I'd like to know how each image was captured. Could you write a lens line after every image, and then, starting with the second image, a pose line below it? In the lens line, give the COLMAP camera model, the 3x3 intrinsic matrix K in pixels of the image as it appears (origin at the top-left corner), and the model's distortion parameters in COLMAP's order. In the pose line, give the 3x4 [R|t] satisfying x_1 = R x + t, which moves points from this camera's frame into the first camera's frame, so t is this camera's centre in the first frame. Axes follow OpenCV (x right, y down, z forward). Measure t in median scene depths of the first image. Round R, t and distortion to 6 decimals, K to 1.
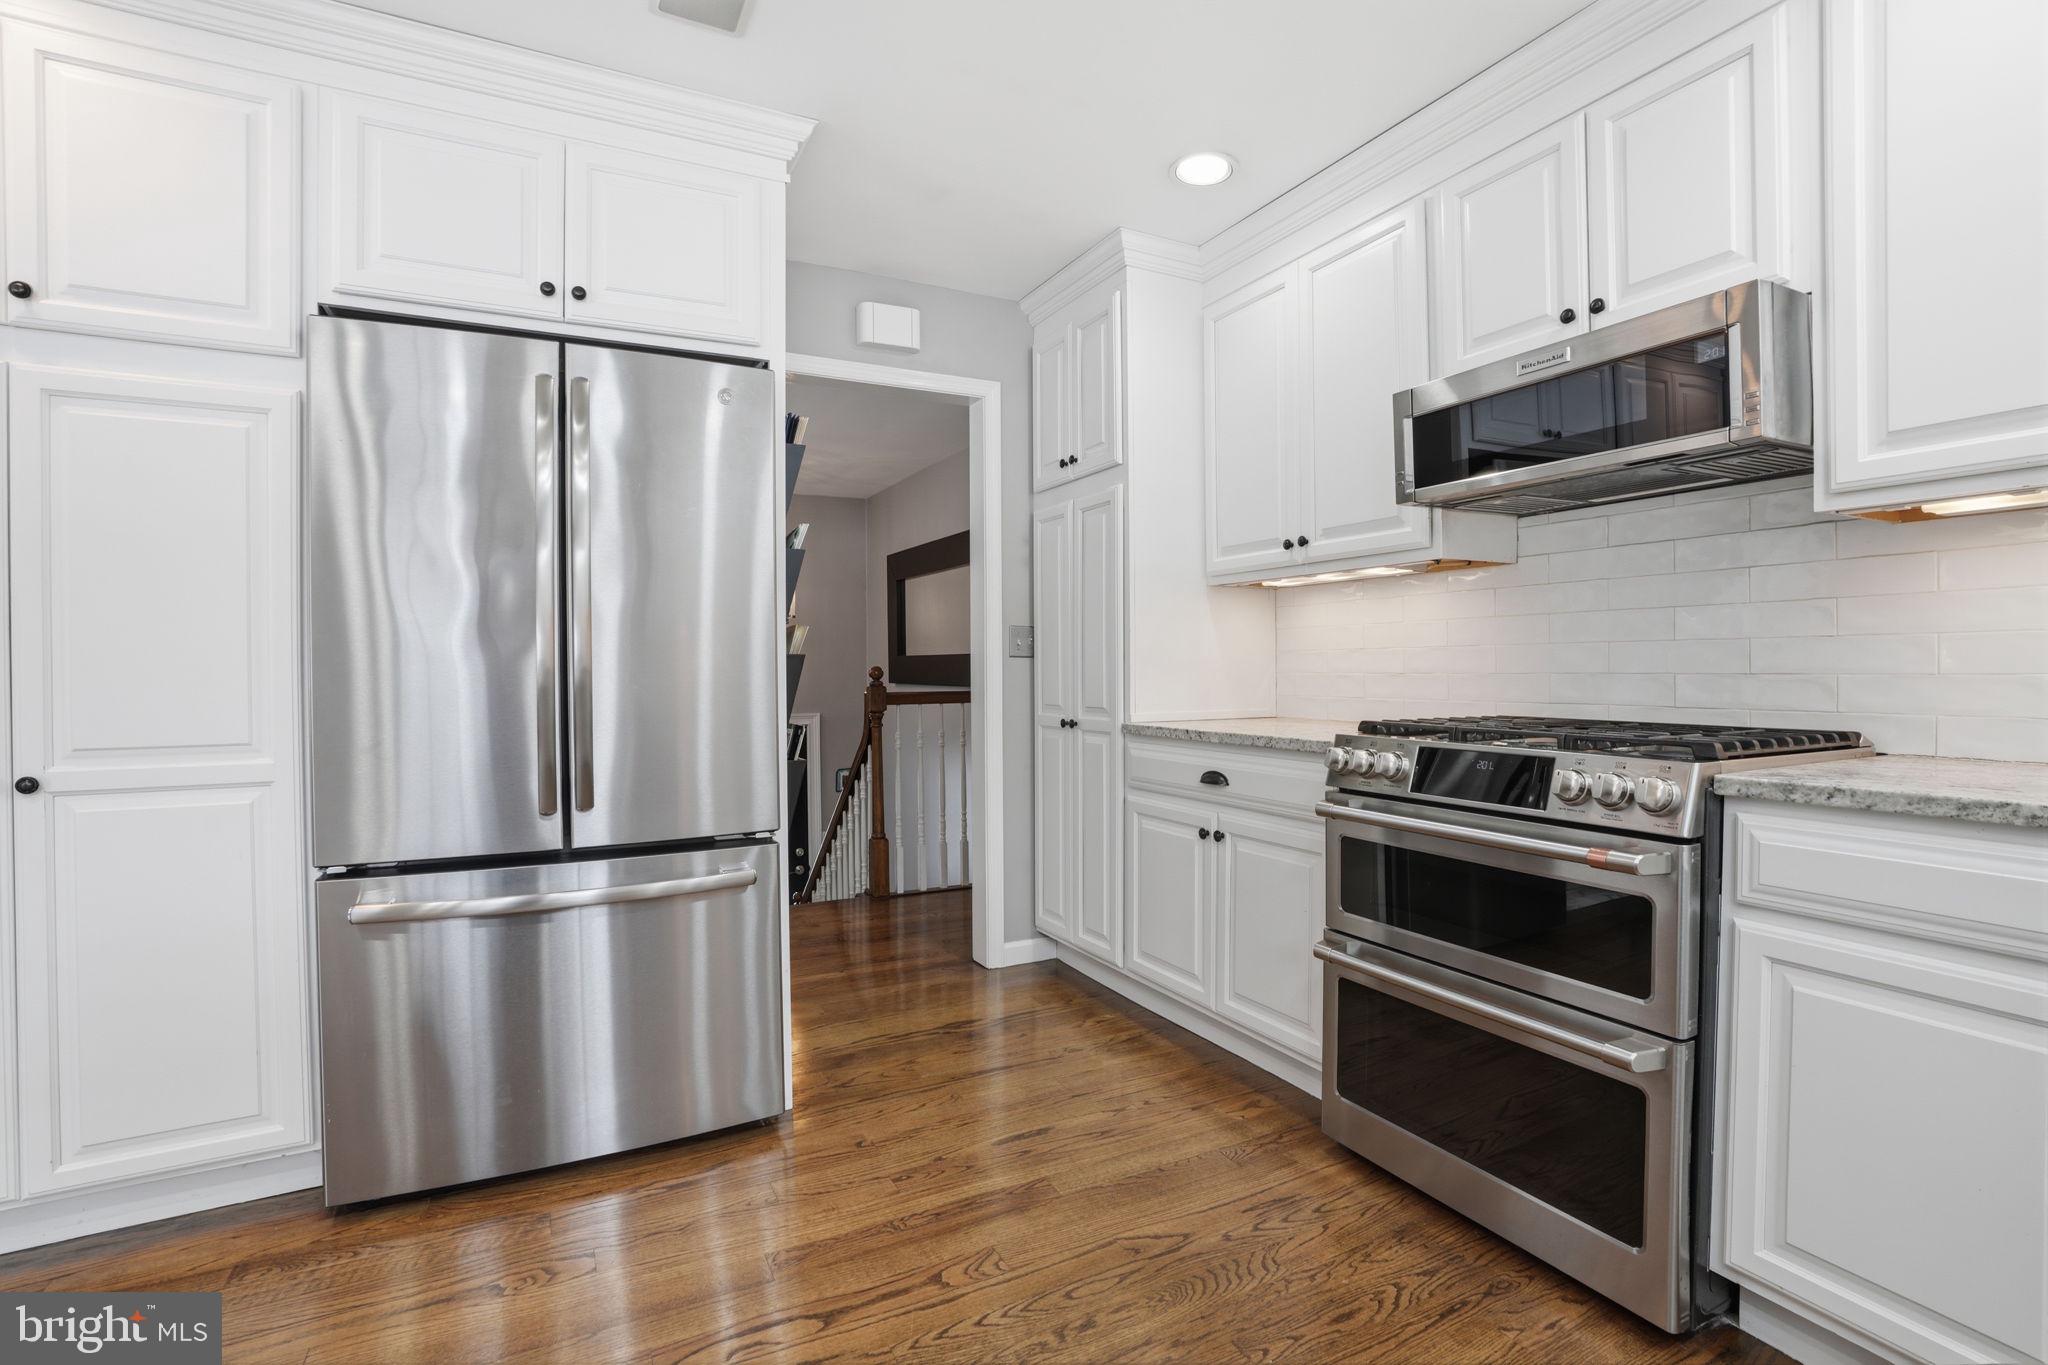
lens RADIAL K [[934.0, 0, 1021.4], [0, 934.0, 676.1], [0, 0, 1]] dist [-0.063625, 0.019601]
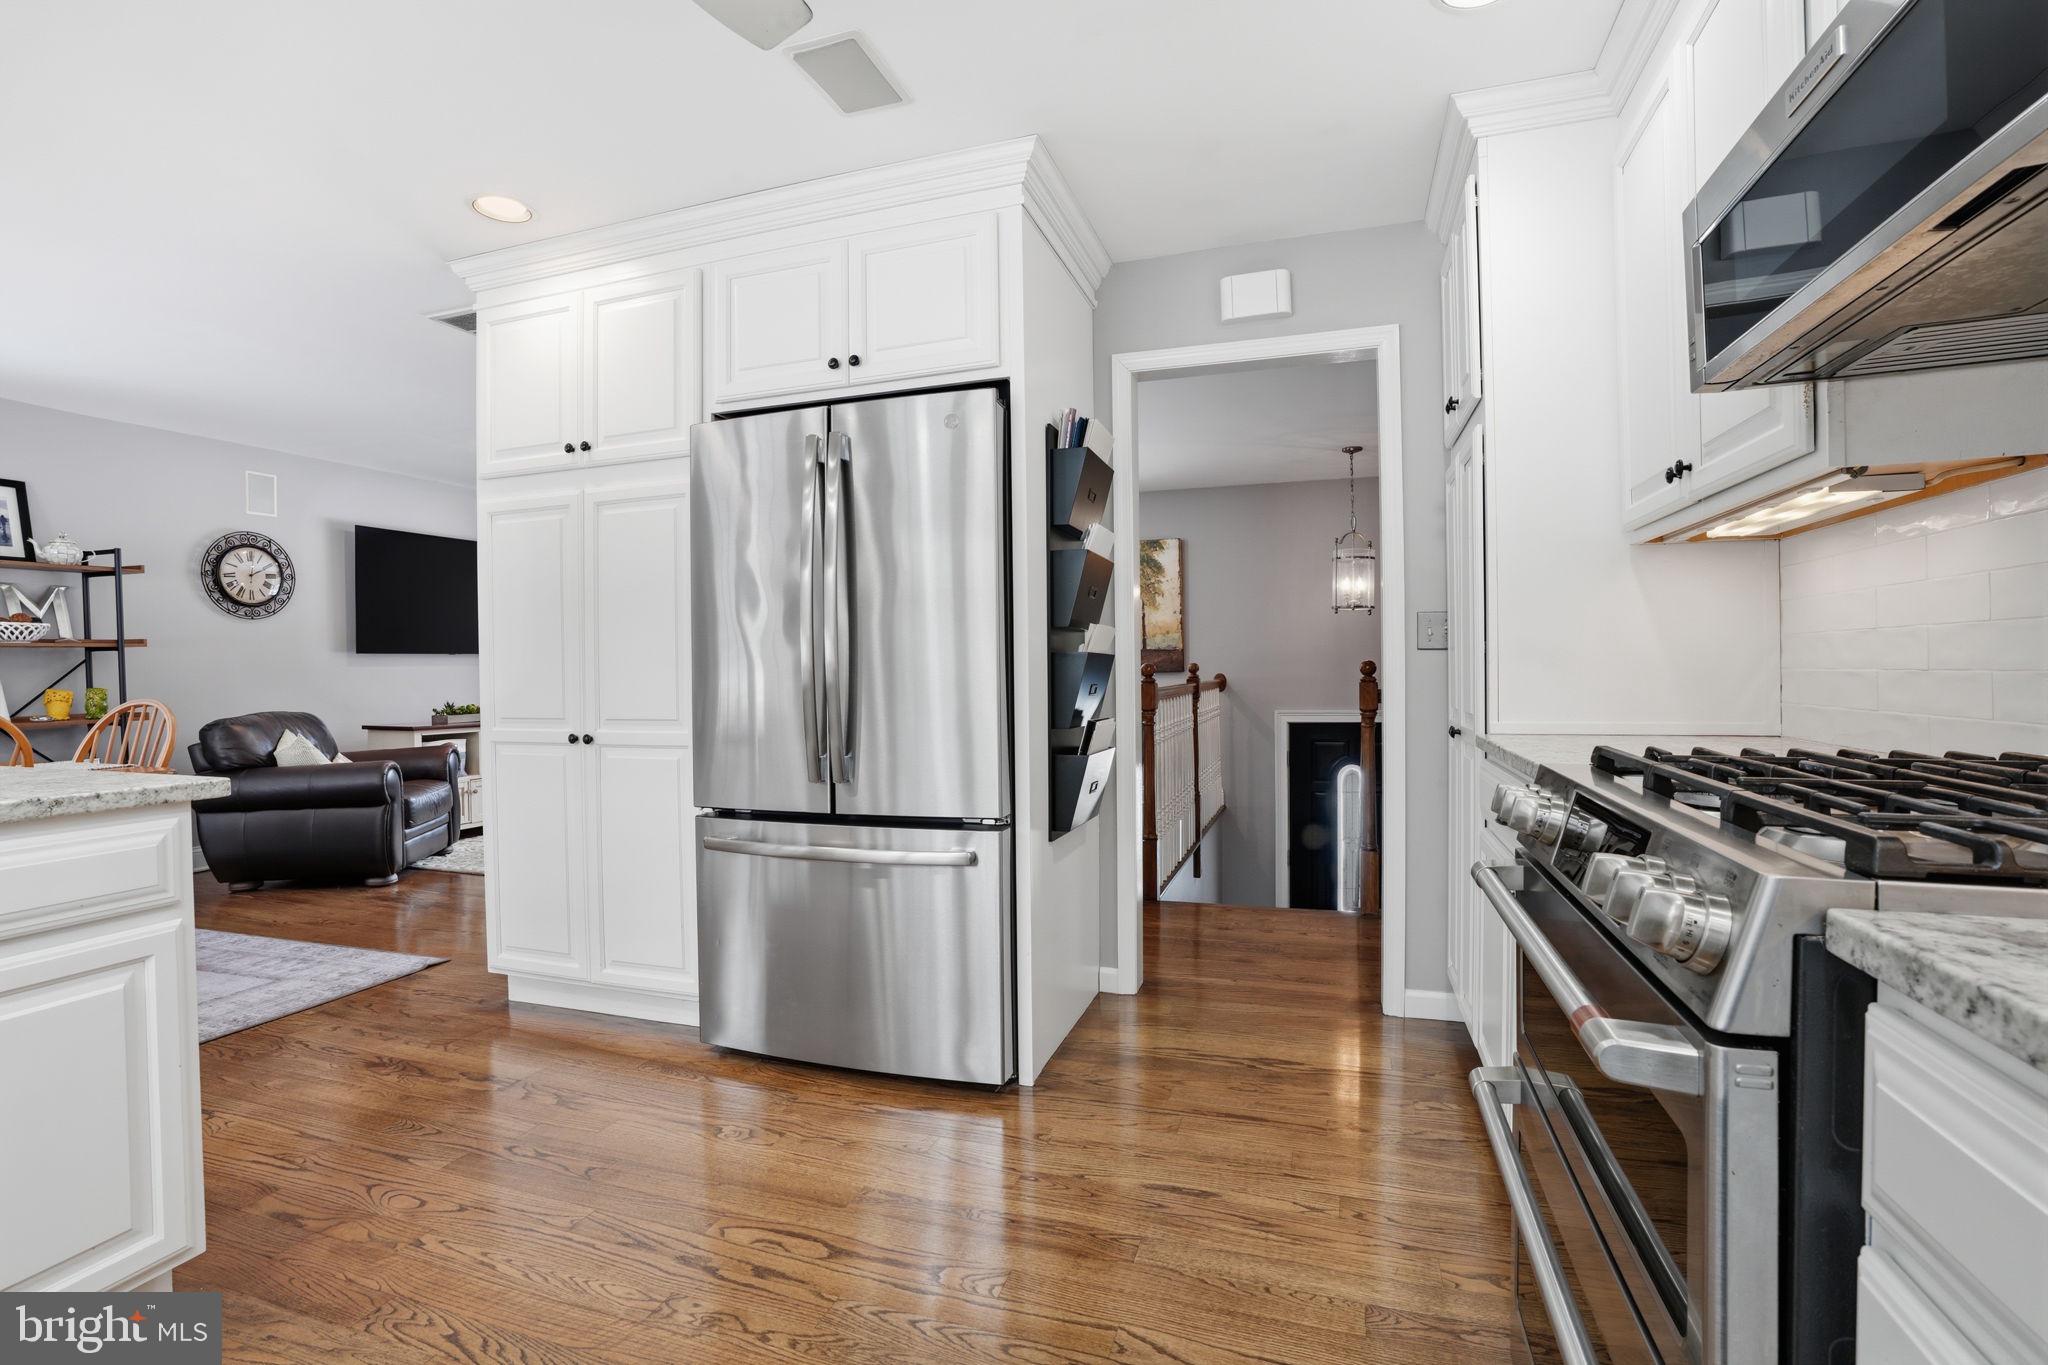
lens RADIAL K [[934.0, 0, 1021.4], [0, 934.0, 676.1], [0, 0, 1]] dist [-0.063625, 0.019601]
pose [[0.702633, 0.003990, -0.711541, 0.569575], [0.001181, 0.999976, 0.006774, -0.005582], [0.711551, -0.005600, 0.702612, 0.293555]]
